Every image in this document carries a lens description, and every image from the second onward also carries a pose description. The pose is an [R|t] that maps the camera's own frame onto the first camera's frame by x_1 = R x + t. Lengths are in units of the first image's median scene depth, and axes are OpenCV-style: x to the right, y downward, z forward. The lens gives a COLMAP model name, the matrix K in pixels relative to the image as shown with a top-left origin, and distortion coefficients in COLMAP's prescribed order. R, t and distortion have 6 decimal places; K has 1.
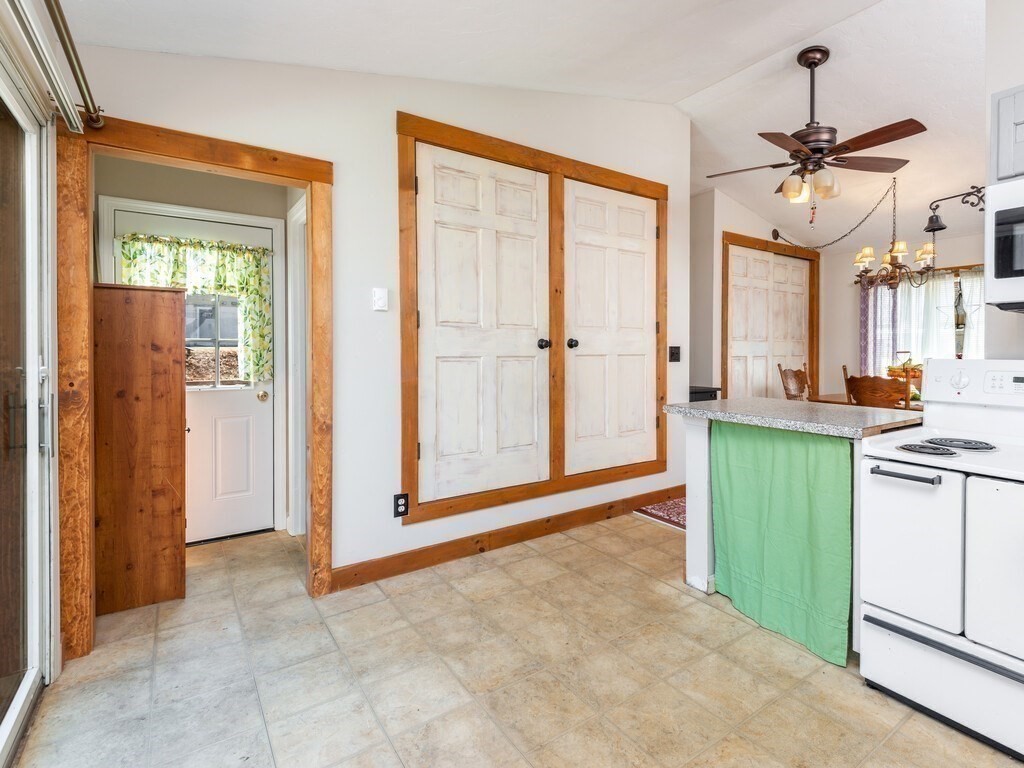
lens RADIAL K [[514.9, 0, 553.4], [0, 514.9, 358.8], [0, 0, 1]] dist [0.027563, -0.015837]
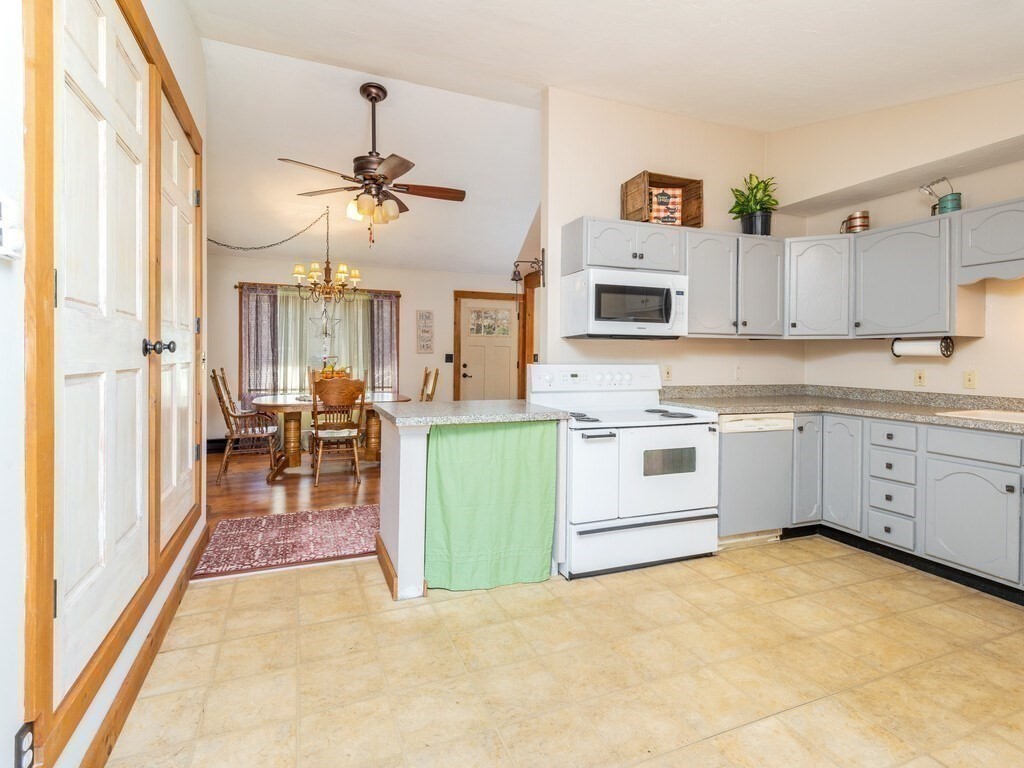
lens RADIAL K [[514.9, 0, 508.9], [0, 514.9, 356.3], [0, 0, 1]] dist [0.027563, -0.015837]
pose [[0.232636, -0.004748, 0.972552, -0.519023], [0.007247, 0.999969, 0.003148, -0.019237], [-0.972537, 0.006316, 0.232664, 0.466582]]
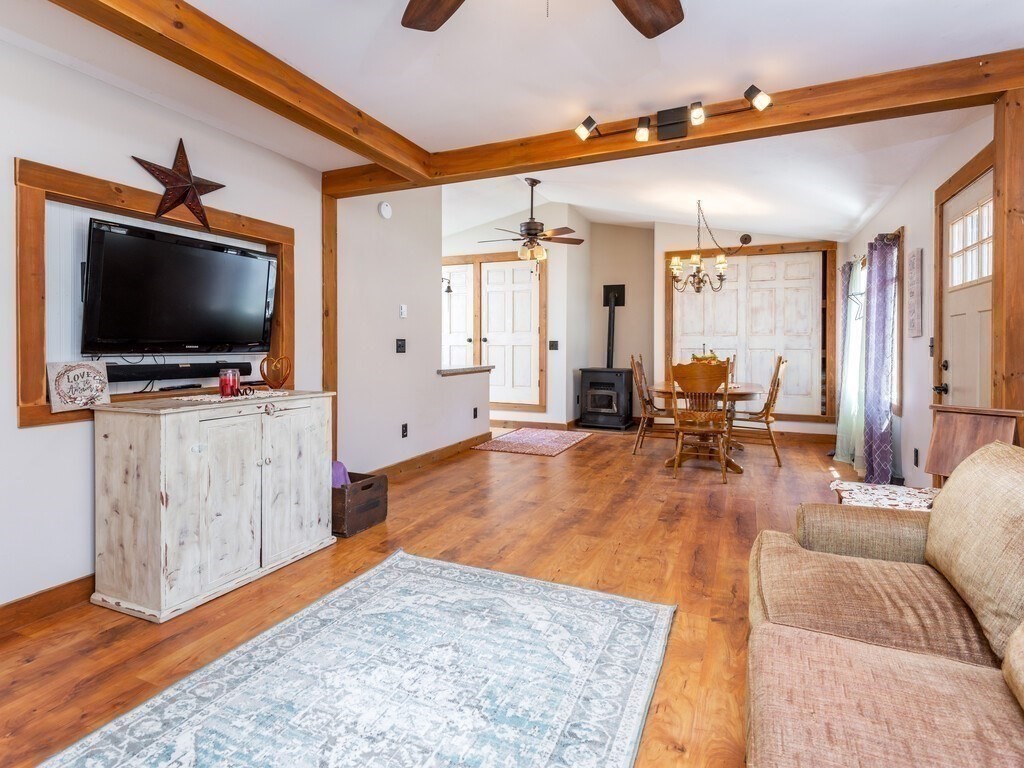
lens RADIAL K [[514.9, 0, 515.5], [0, 514.9, 346.7], [0, 0, 1]] dist [0.027563, -0.015837]
pose [[0.509222, 0.001085, -0.860635, 2.085725], [-0.019186, 0.999765, -0.010091, 0.018924], [0.860422, 0.021650, 0.509123, 0.031976]]
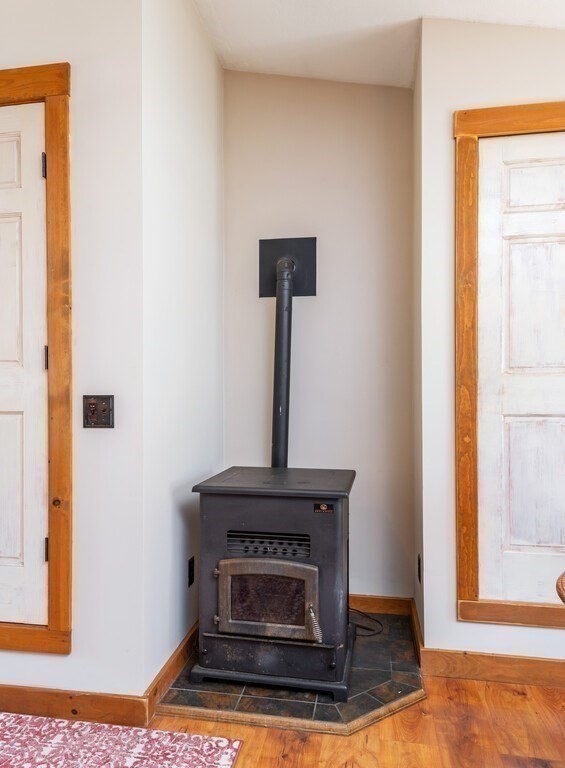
lens RADIAL K [[556.7, 0, 273.7], [0, 556.7, 393.6], [0, 0, 1]] dist [0.006222, 0.004677]
pose [[0.700219, -0.000721, -0.713928, 0.910147], [-0.006115, 0.999957, -0.007007, -0.029226], [0.713902, 0.009272, 0.700184, 0.966538]]
